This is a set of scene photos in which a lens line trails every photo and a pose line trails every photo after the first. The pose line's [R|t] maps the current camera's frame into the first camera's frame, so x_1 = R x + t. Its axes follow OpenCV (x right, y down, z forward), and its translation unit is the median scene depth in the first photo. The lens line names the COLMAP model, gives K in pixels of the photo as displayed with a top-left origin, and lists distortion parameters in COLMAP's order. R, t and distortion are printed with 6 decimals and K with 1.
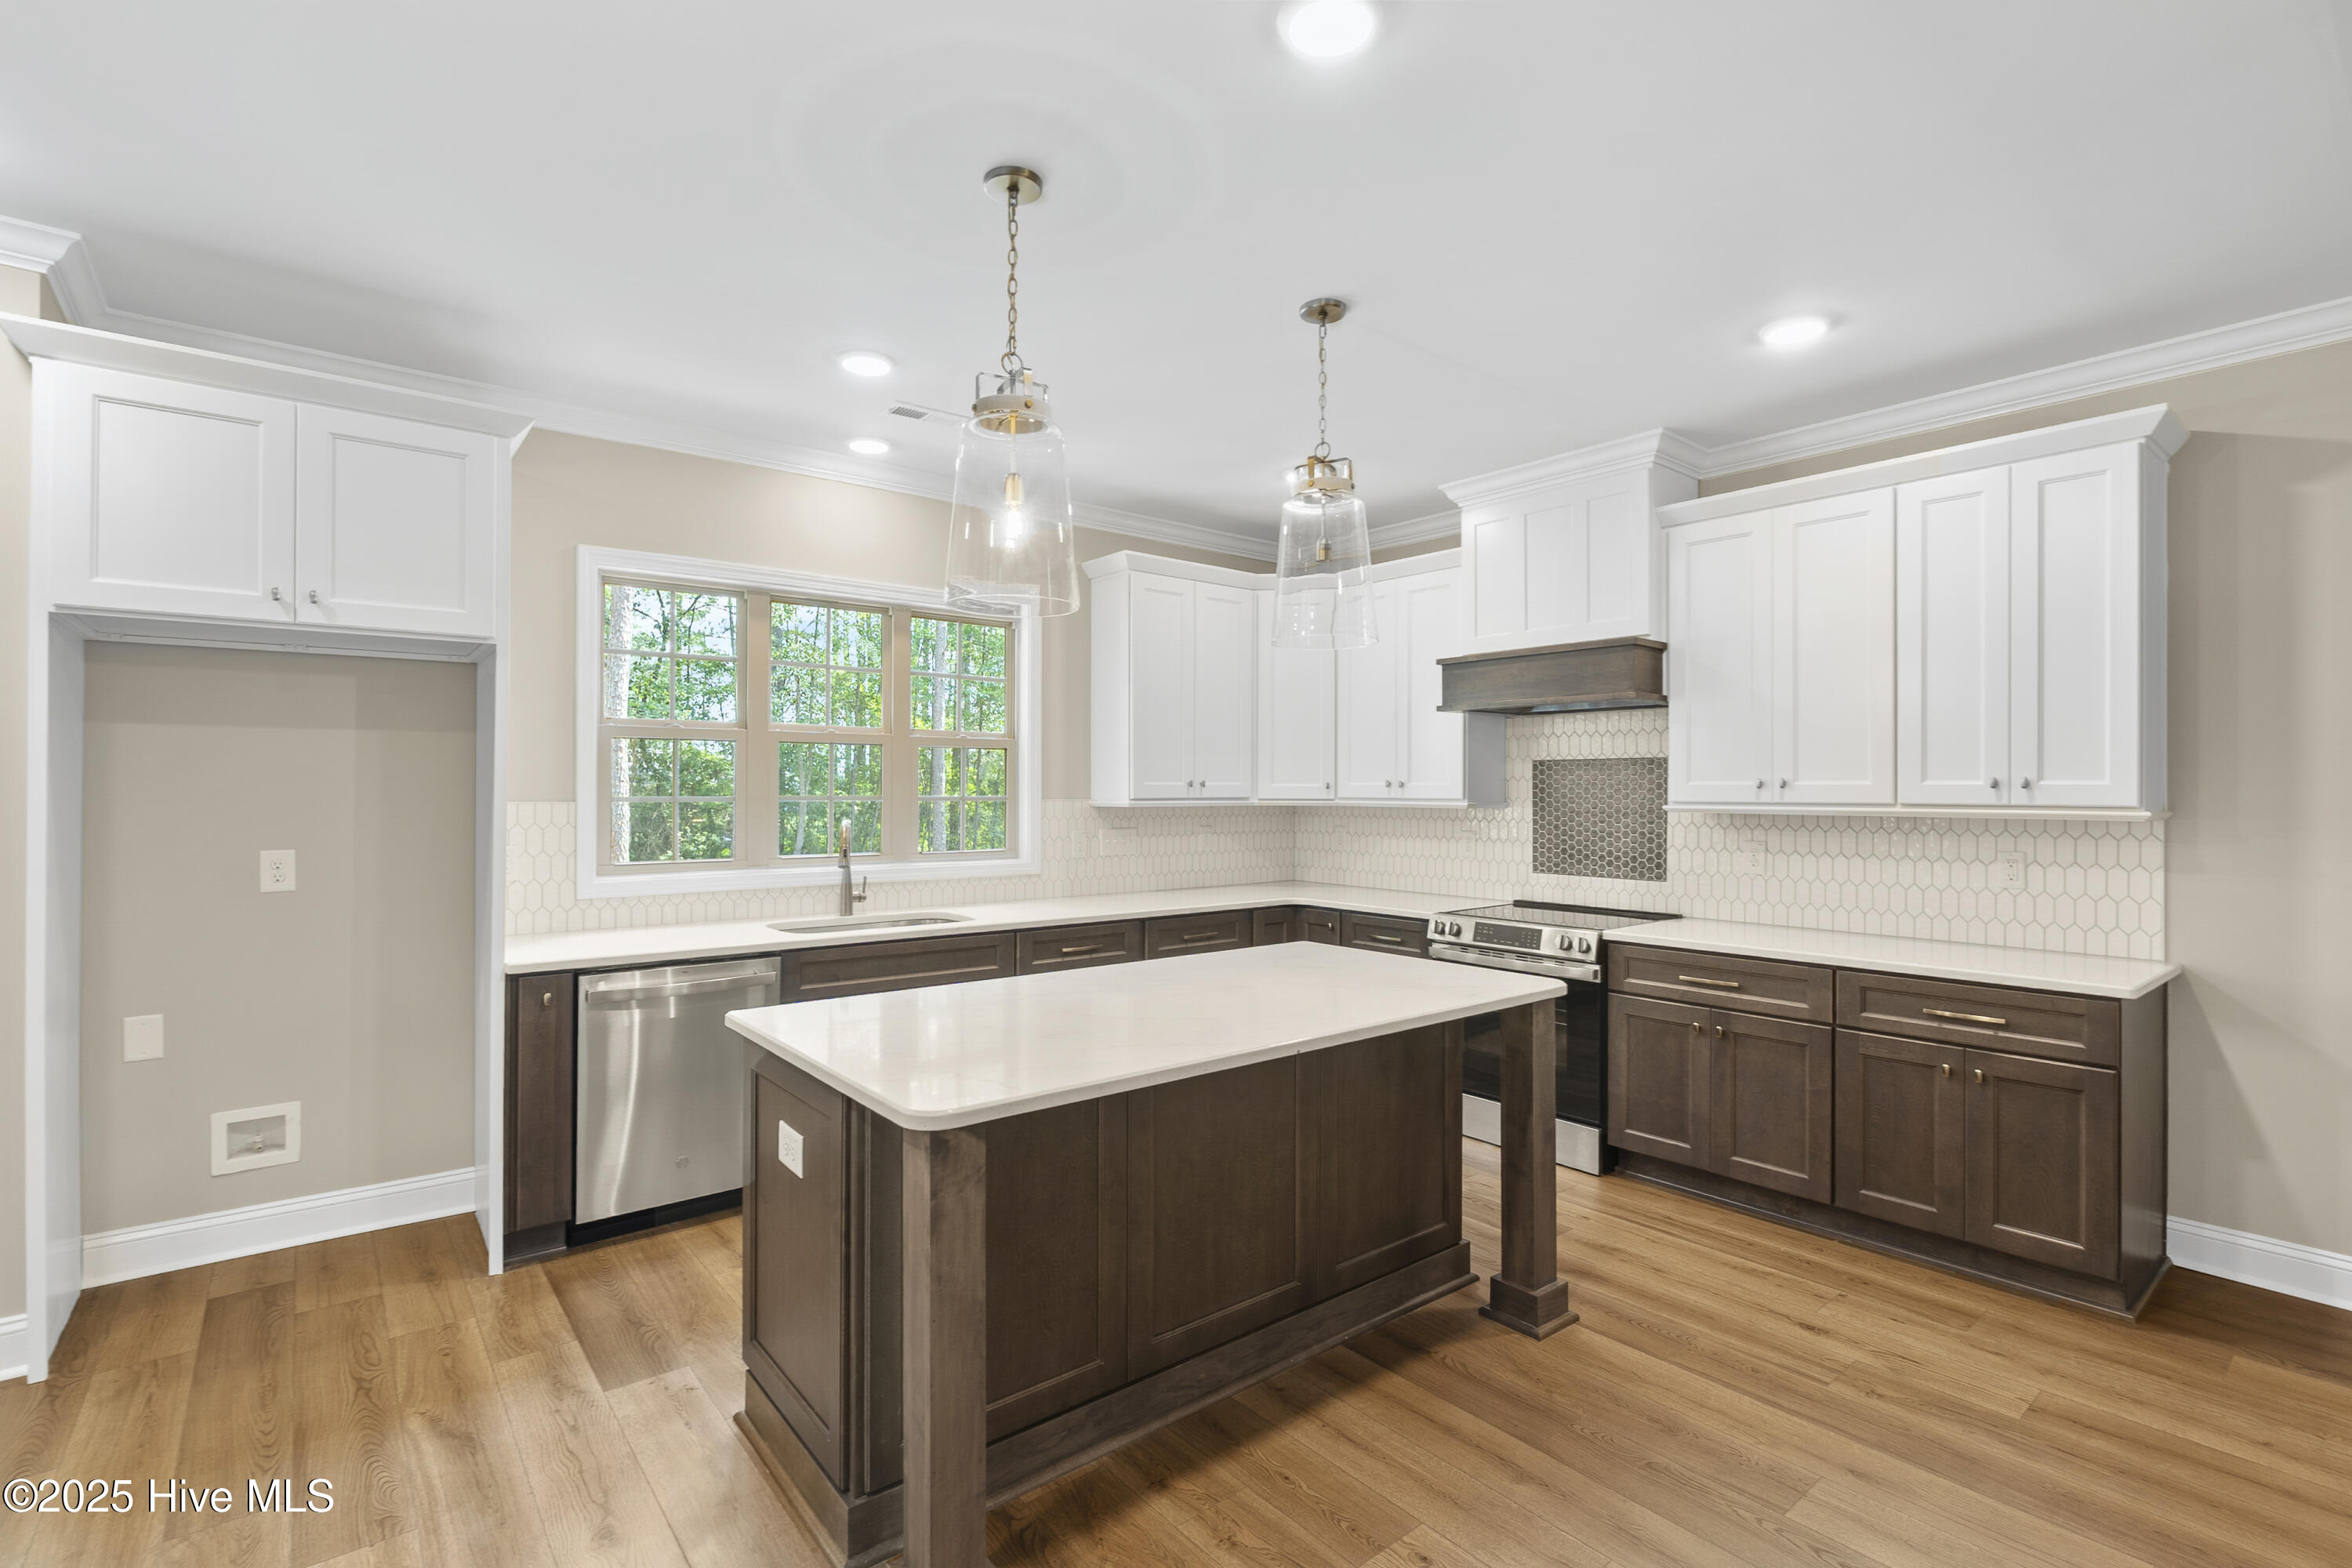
lens RADIAL K [[1075.1, 0, 1173.2], [0, 1075.1, 789.2], [0, 0, 1]] dist [-0.012254, 0.002188]
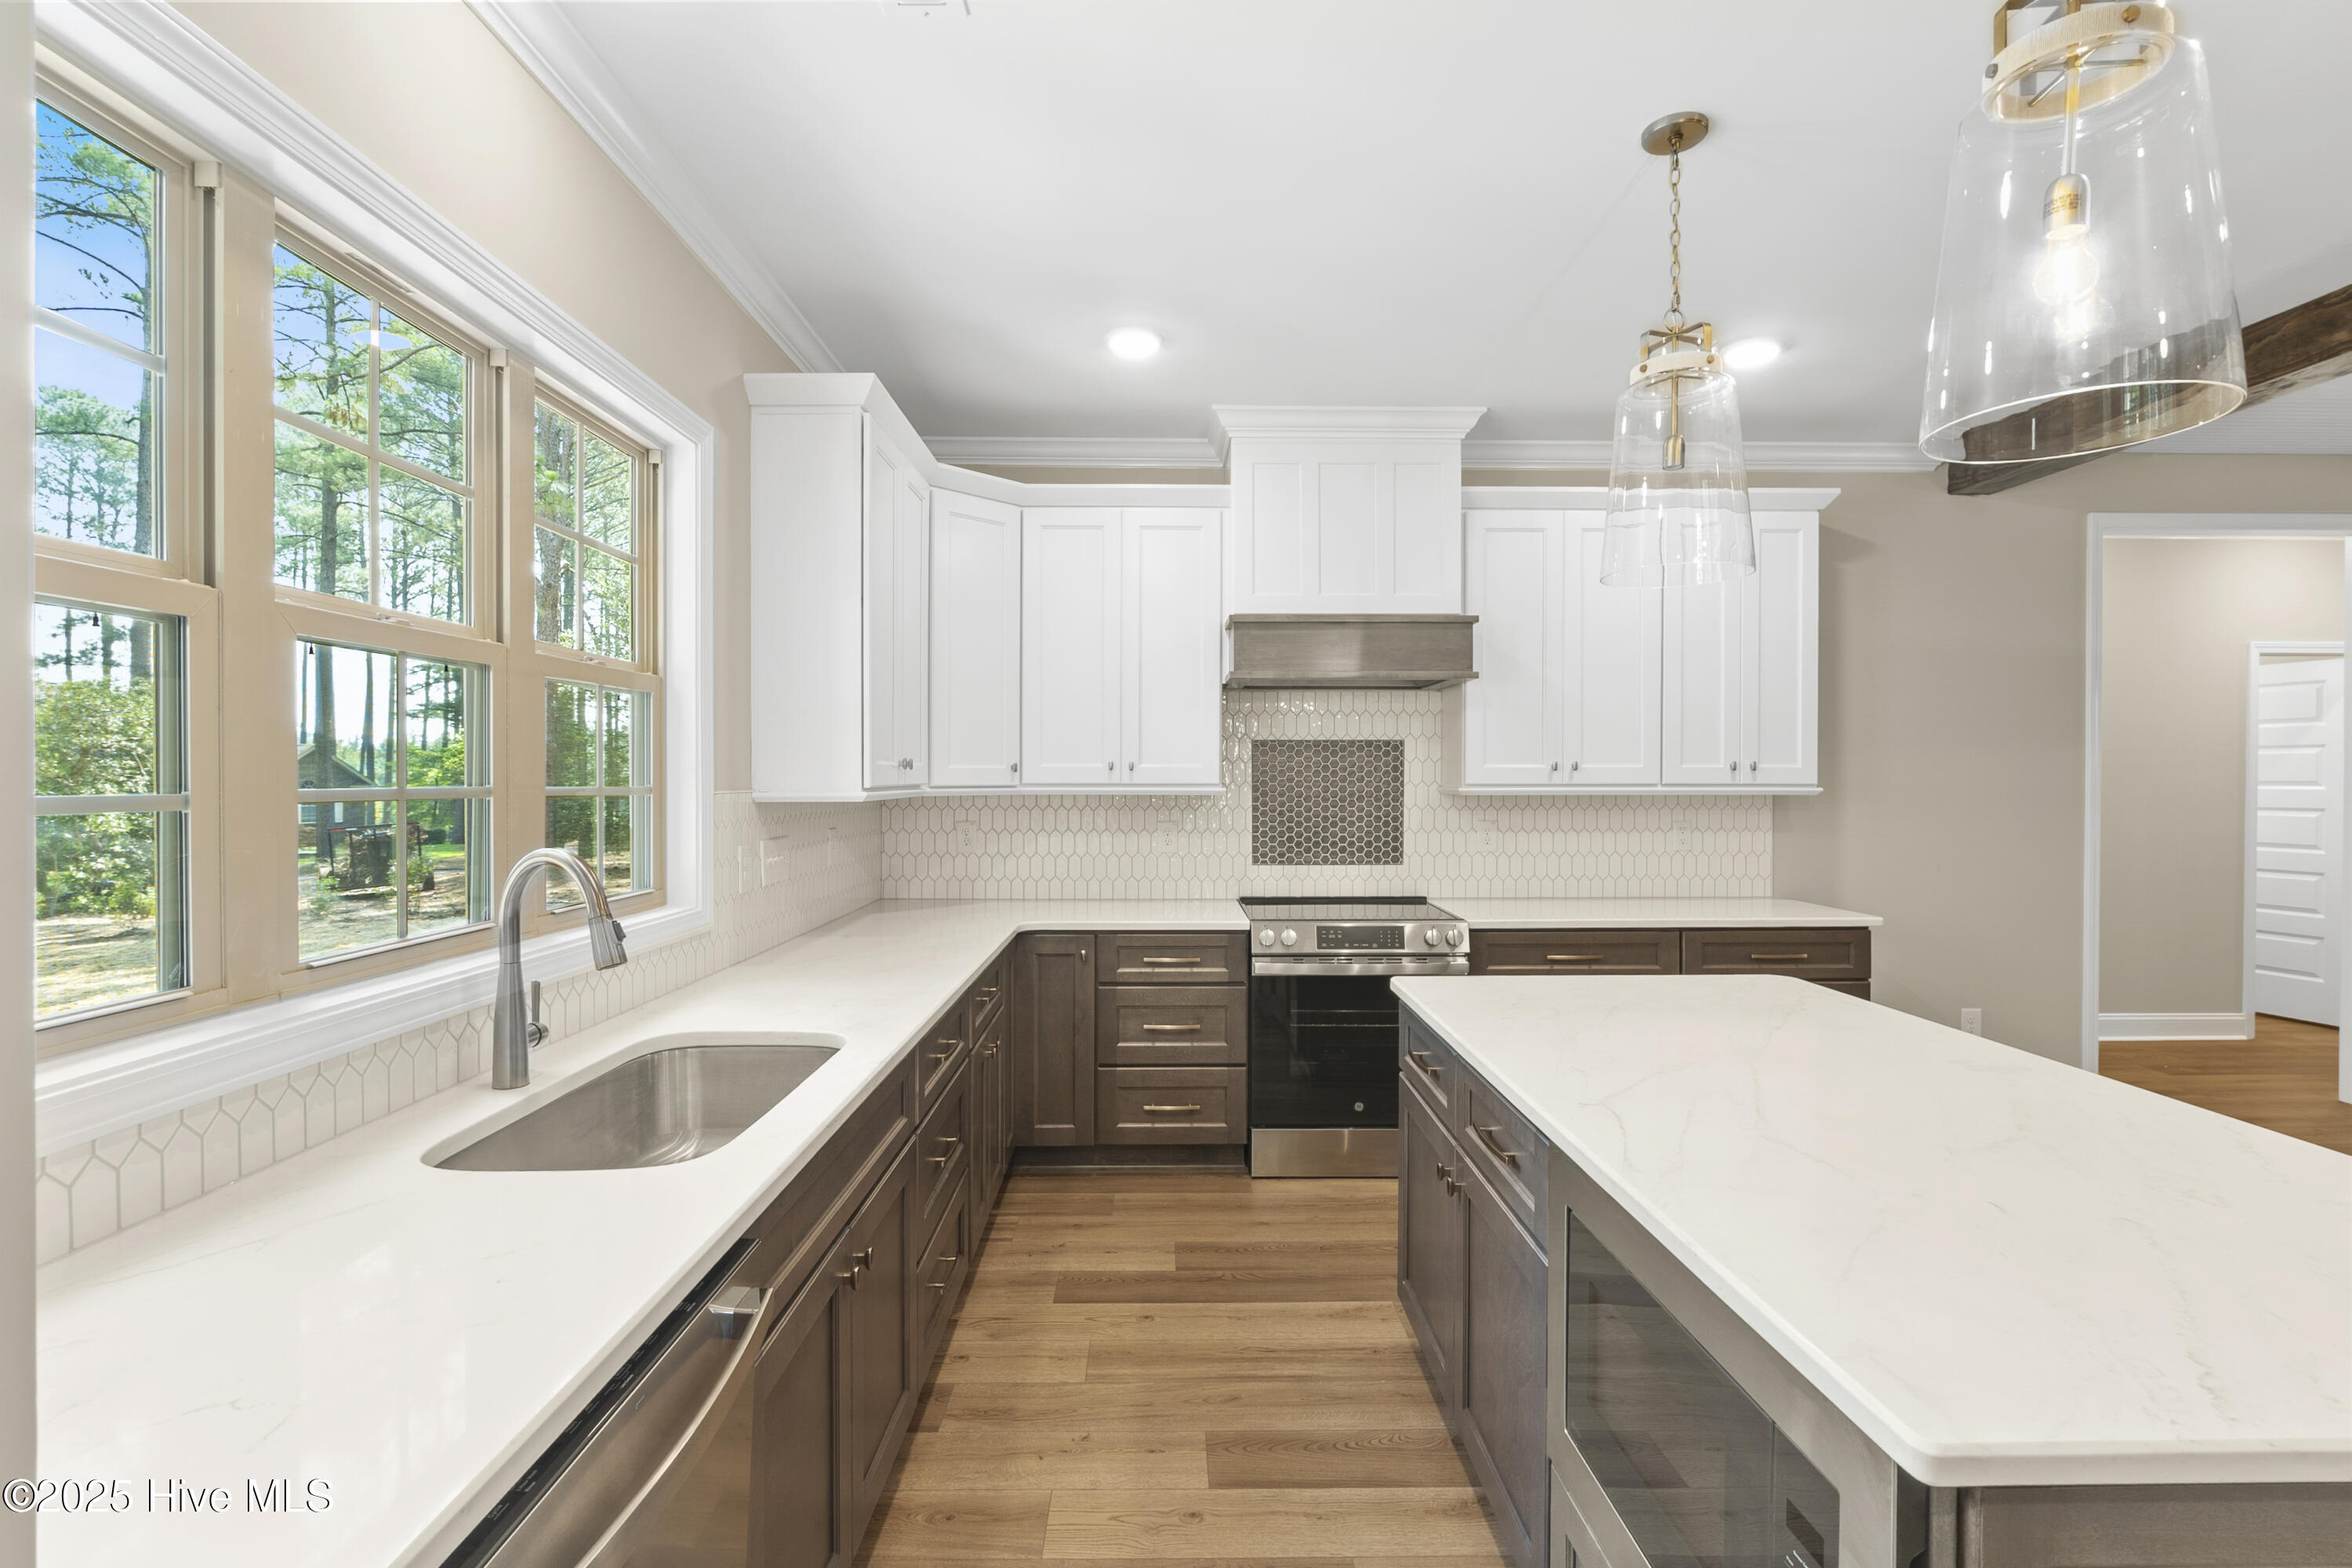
lens RADIAL K [[1075.1, 0, 1172.0], [0, 1075.1, 783.2], [0, 0, 1]] dist [-0.012254, 0.002188]
pose [[0.622584, -0.008084, 0.782511, -0.472458], [0.001048, 0.999954, 0.009497, 0.000831], [-0.782552, -0.005093, 0.622564, 0.567002]]
